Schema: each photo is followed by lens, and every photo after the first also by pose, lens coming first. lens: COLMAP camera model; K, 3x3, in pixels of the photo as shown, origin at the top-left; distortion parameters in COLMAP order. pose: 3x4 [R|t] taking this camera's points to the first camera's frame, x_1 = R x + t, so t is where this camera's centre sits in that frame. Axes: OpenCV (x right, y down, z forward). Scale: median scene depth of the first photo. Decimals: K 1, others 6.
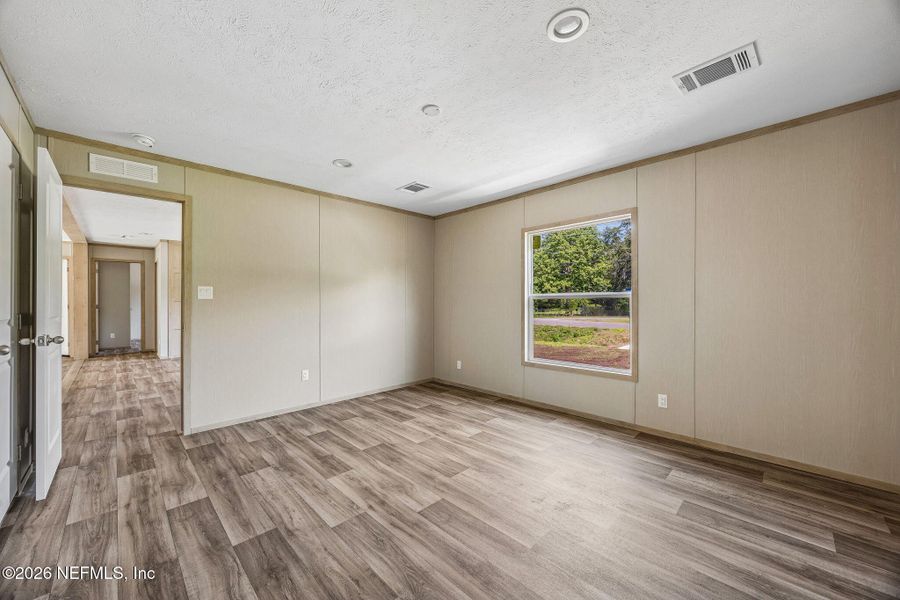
lens RADIAL K [[345.0, 0, 452.6], [0, 345.0, 302.3], [0, 0, 1]] dist [-0.002121, 0.001355]
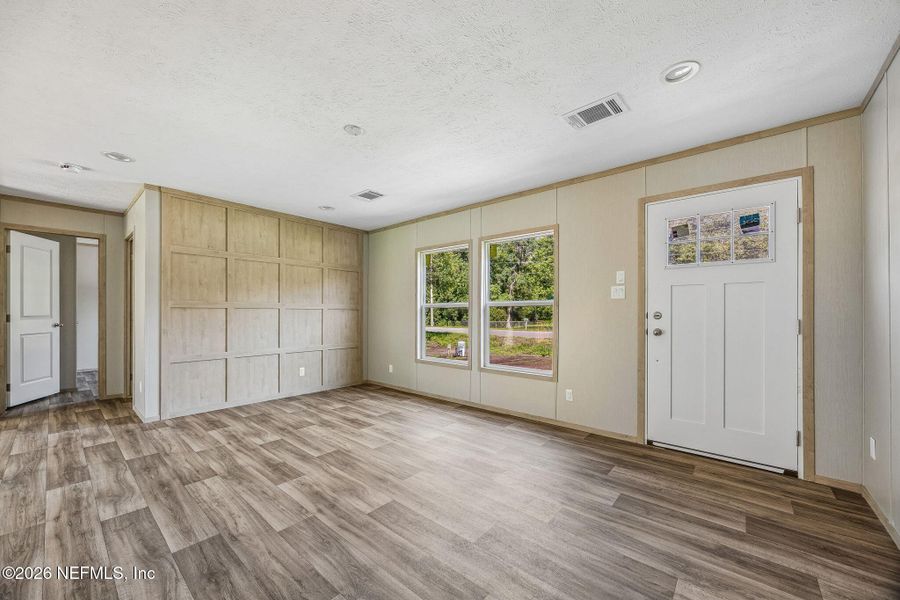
lens RADIAL K [[345.0, 0, 449.3], [0, 345.0, 307.0], [0, 0, 1]] dist [-0.002121, 0.001355]
pose [[0.996721, 0.003432, 0.080838, 0.062605], [-0.002841, 0.999968, -0.007424, 0.001400], [-0.080861, 0.007170, 0.996700, -0.048648]]
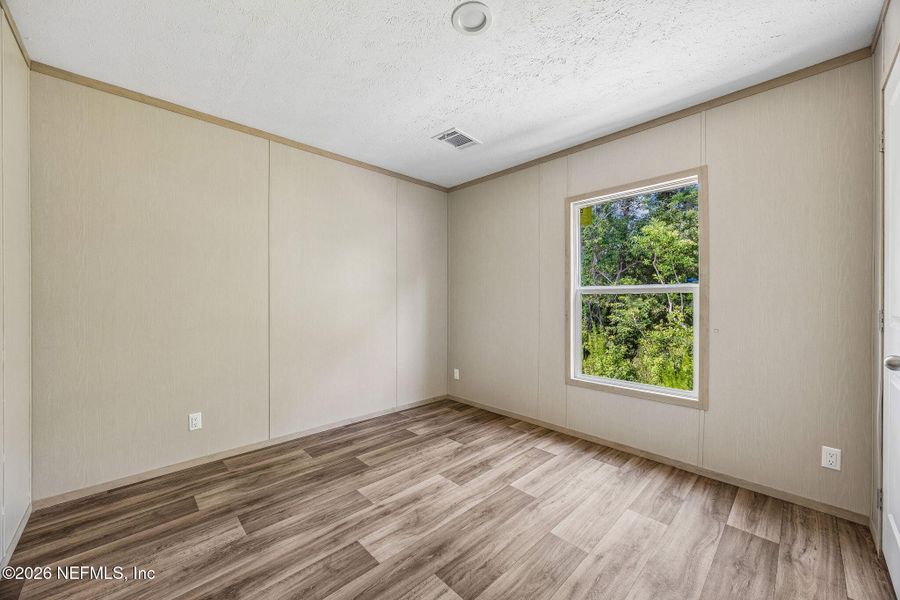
lens RADIAL K [[345.0, 0, 437.3], [0, 345.0, 303.9], [0, 0, 1]] dist [-0.002121, 0.001355]
pose [[-0.031934, 0.024633, -0.999186, 0.748731], [0.001298, 0.999696, 0.024604, -0.012661], [0.999489, -0.000512, -0.031956, 1.216244]]
